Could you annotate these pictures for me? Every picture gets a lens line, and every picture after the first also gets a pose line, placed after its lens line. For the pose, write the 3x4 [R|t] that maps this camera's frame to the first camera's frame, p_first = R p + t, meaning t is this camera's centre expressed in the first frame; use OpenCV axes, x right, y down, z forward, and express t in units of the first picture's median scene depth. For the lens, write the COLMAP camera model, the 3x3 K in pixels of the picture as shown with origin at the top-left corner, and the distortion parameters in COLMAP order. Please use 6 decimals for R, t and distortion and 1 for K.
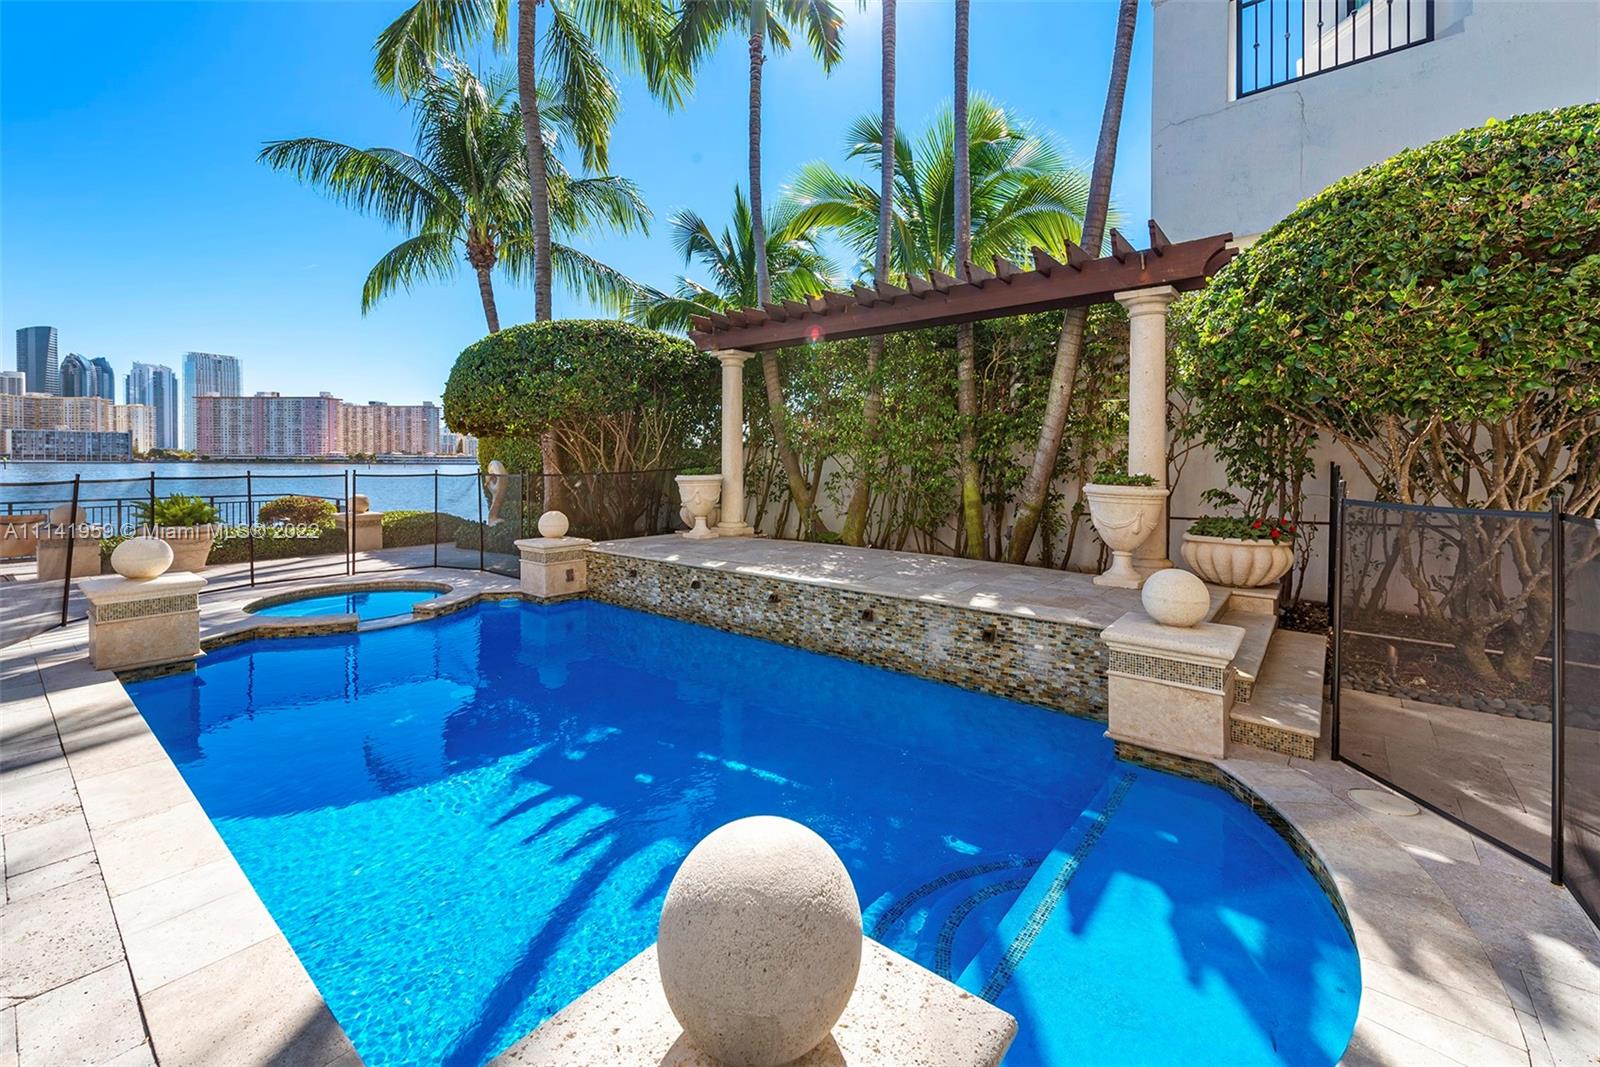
lens RADIAL K [[660.5, 0, 802.7], [0, 660.5, 466.8], [0, 0, 1]] dist [0.000309, 0.000013]
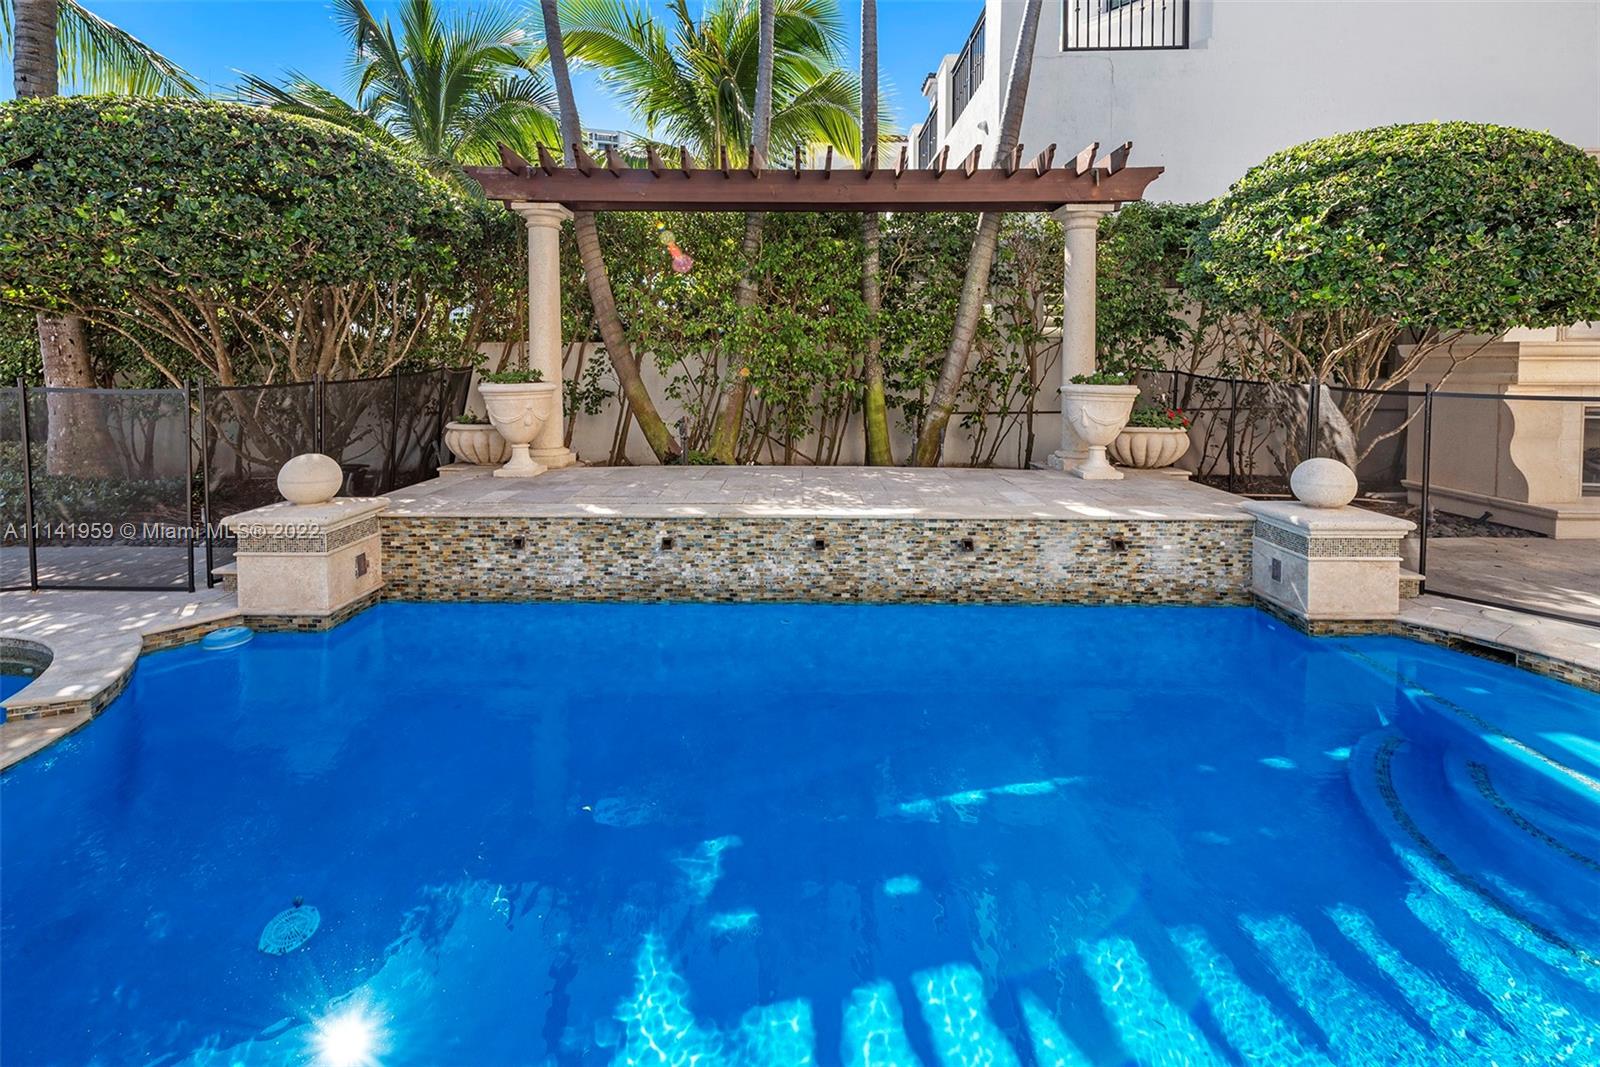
lens RADIAL K [[665.9, 0, 799.9], [0, 665.9, 388.2], [0, 0, 1]] dist [0.000148, -0.000066]
pose [[0.780579, -0.024433, 0.624579, -0.569418], [0.004560, 0.999432, 0.033399, -0.004975], [-0.625040, -0.023223, 0.780247, 0.451749]]
